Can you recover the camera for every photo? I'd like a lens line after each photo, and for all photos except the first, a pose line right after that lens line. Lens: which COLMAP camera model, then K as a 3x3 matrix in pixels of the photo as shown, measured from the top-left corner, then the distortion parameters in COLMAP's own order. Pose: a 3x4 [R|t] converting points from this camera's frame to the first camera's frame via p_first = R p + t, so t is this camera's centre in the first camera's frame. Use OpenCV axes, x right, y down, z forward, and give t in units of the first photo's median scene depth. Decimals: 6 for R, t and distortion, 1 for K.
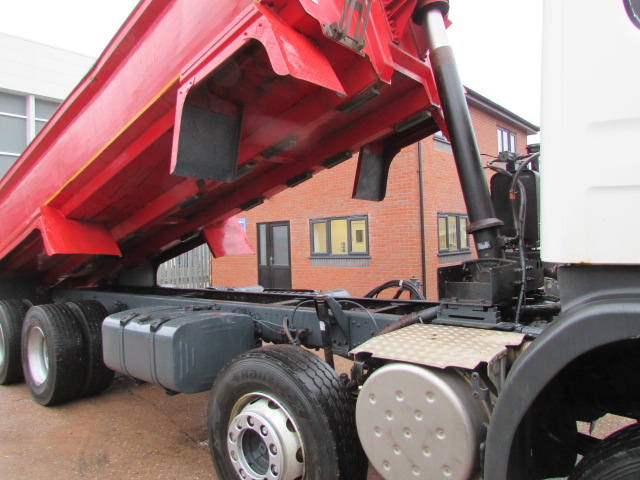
lens RADIAL K [[478.7, 0, 319.1], [0, 478.7, 241.8], [0, 0, 1]] dist [-0.028020, 0.018997]
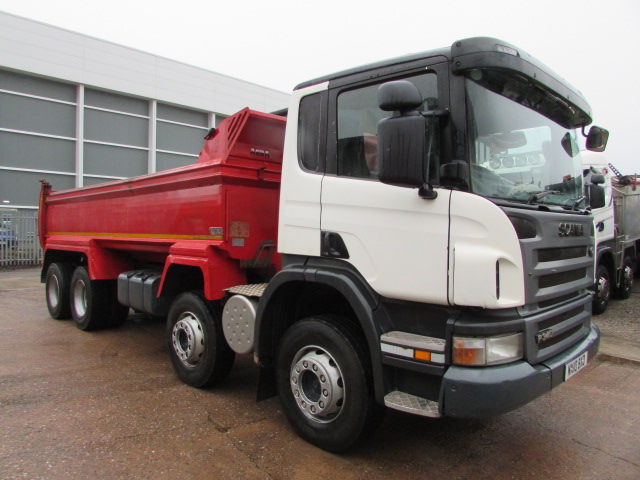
lens RADIAL K [[478.7, 0, 319.6], [0, 478.7, 240.5], [0, 0, 1]] dist [-0.028020, 0.018997]
pose [[0.996201, 0.051872, -0.069955, 0.400059], [-0.049936, 0.998327, 0.029152, -0.047198], [0.071350, -0.025548, 0.997124, -0.685669]]
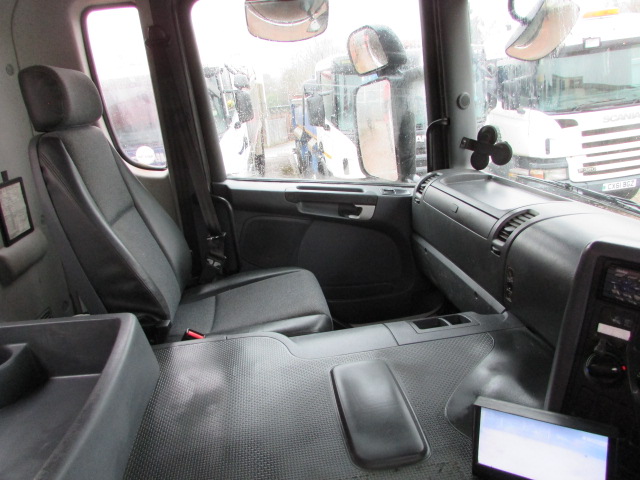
lens RADIAL K [[478.7, 0, 317.9], [0, 478.7, 239.4], [0, 0, 1]] dist [-0.028020, 0.018997]
pose [[0.711836, 0.165554, -0.682555, 1.608319], [0.099029, 0.938456, 0.330899, -0.439662], [0.695329, -0.303139, 0.651632, -2.260978]]
